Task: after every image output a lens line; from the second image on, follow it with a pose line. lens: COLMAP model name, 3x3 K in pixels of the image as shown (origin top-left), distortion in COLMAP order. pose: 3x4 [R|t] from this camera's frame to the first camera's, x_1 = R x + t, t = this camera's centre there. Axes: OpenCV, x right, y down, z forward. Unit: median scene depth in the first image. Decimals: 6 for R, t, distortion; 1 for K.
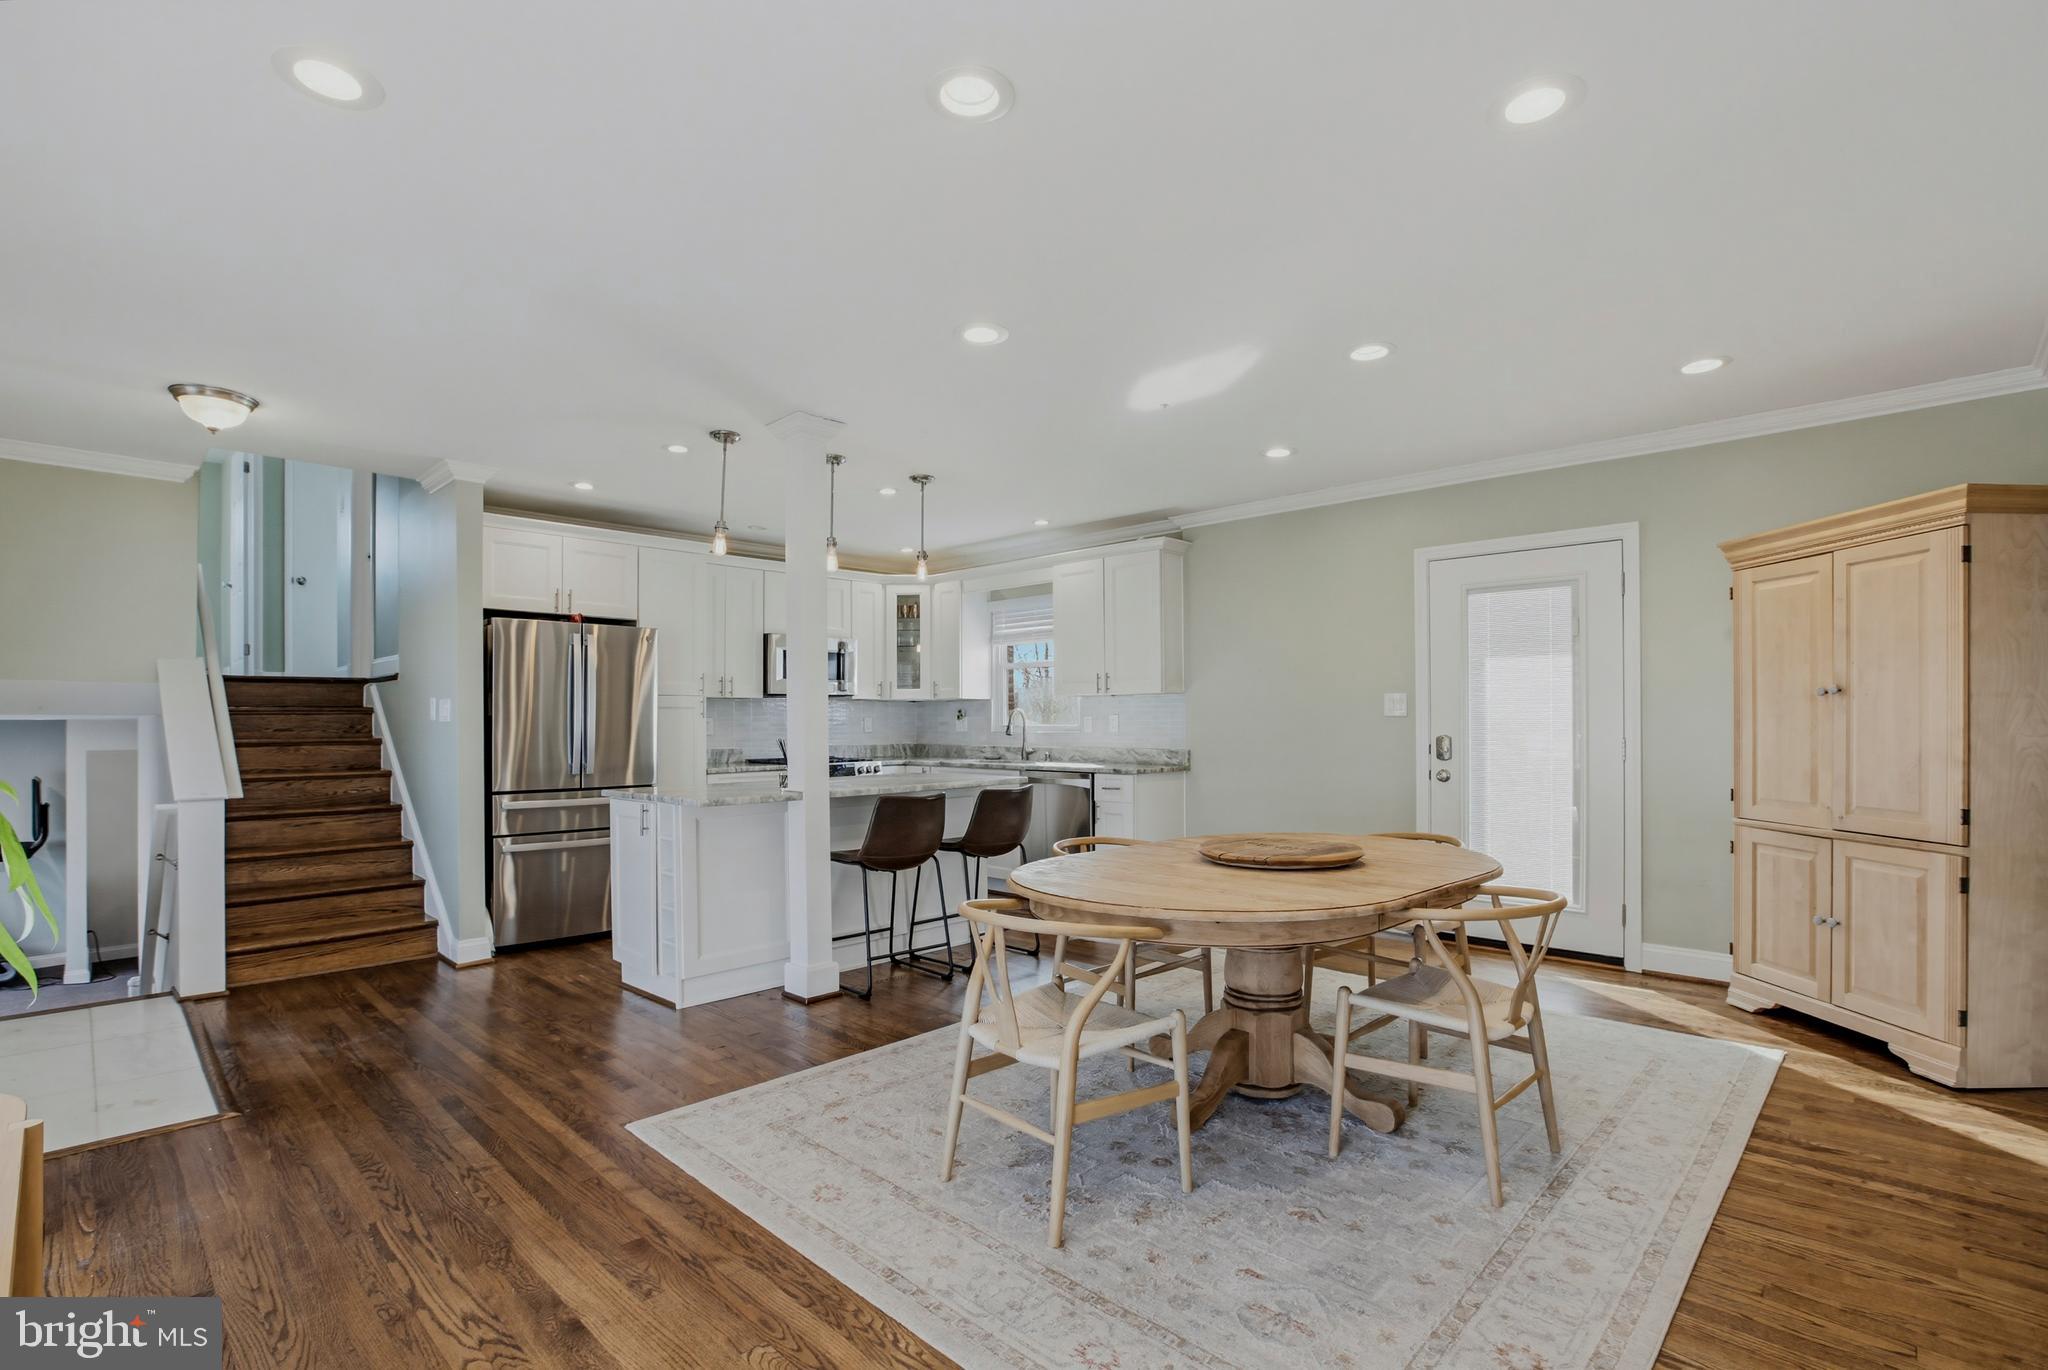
lens RADIAL K [[951.1, 0, 1012.0], [0, 951.1, 702.8], [0, 0, 1]] dist [-0.051588, 0.018754]
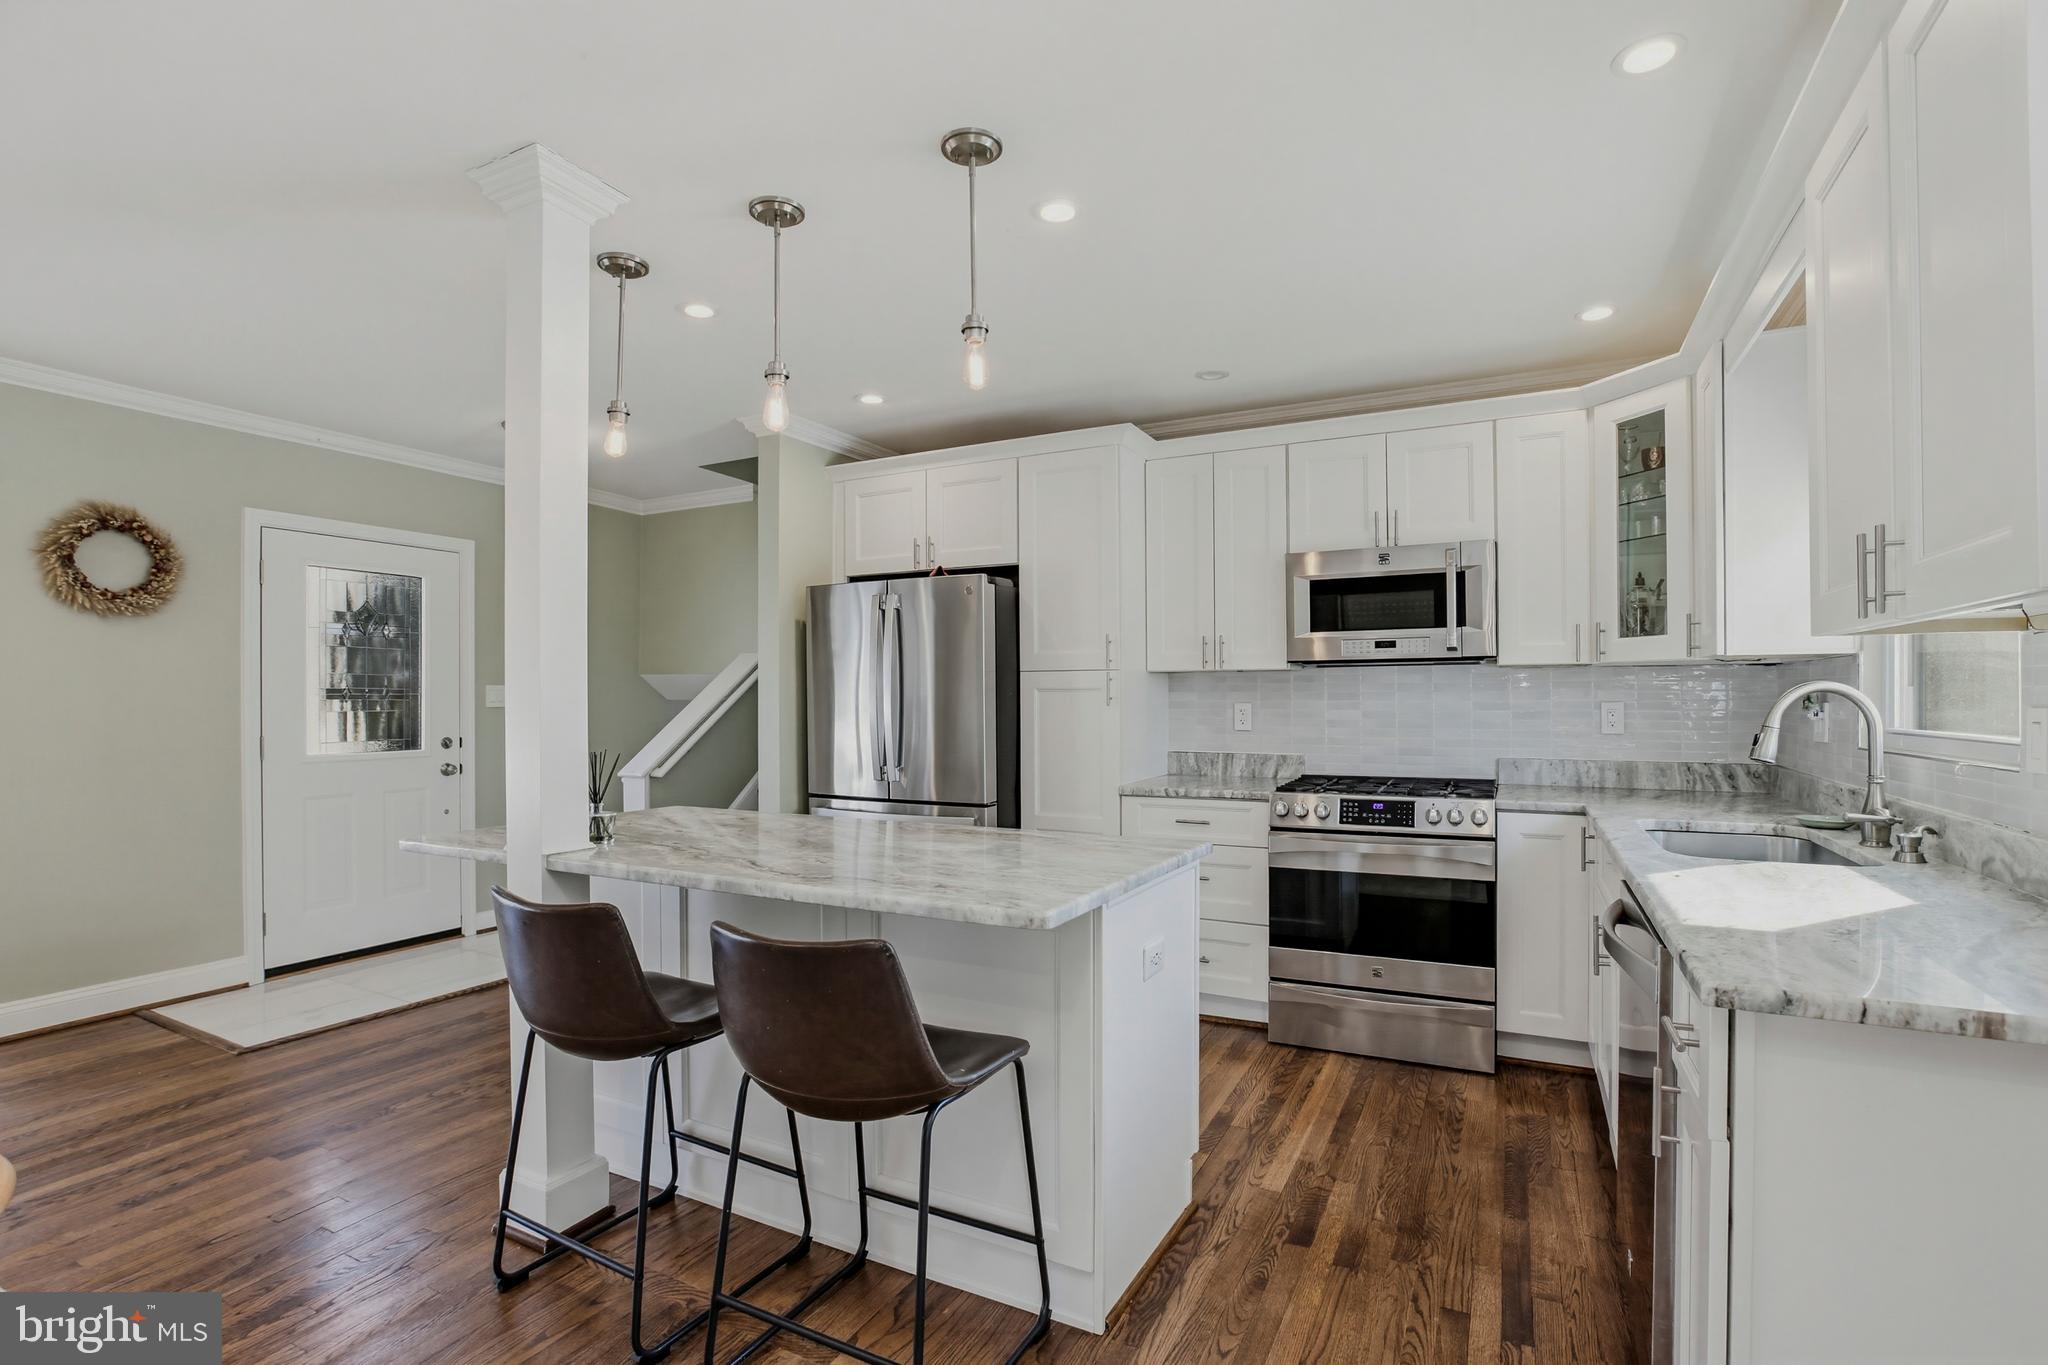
lens RADIAL K [[941.9, 0, 1018.3], [0, 941.9, 695.9], [0, 0, 1]] dist [-0.052877, 0.018956]
pose [[0.287466, -0.000713, -0.957791, 0.256437], [0.020333, 0.999779, 0.005358, 0.005339], [0.957575, -0.021015, 0.287417, 0.764389]]
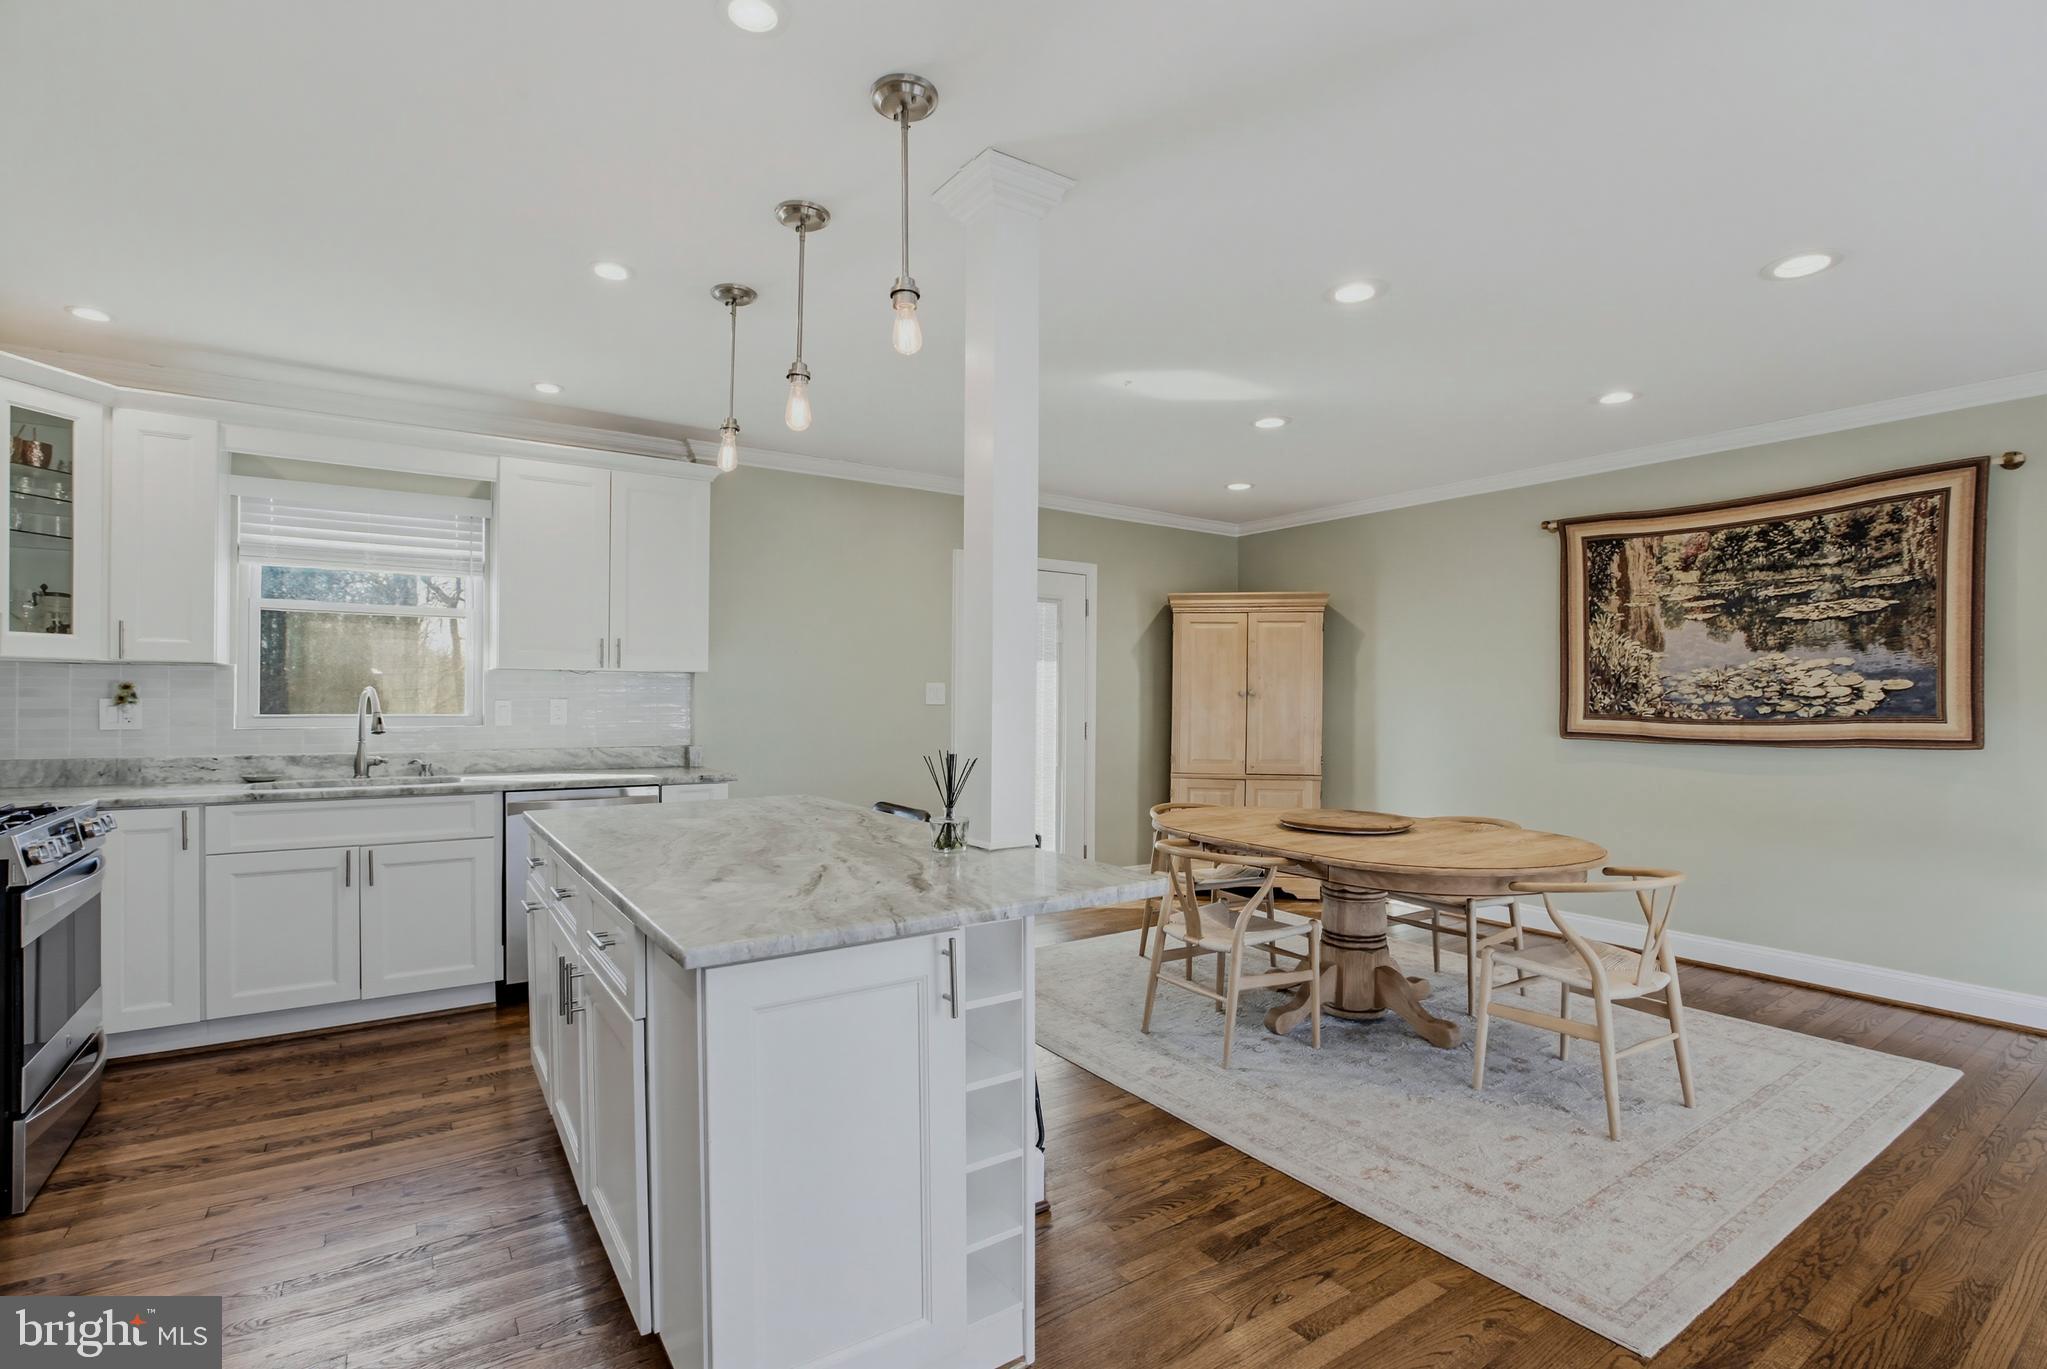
lens RADIAL K [[941.4, 0, 1017.8], [0, 941.4, 697.9], [0, 0, 1]] dist [-0.052877, 0.018956]
pose [[0.207050, 0.005904, 0.978313, -0.519381], [-0.025709, 0.999669, -0.000592, 0.004253], [-0.977993, -0.025028, 0.207133, 0.605054]]
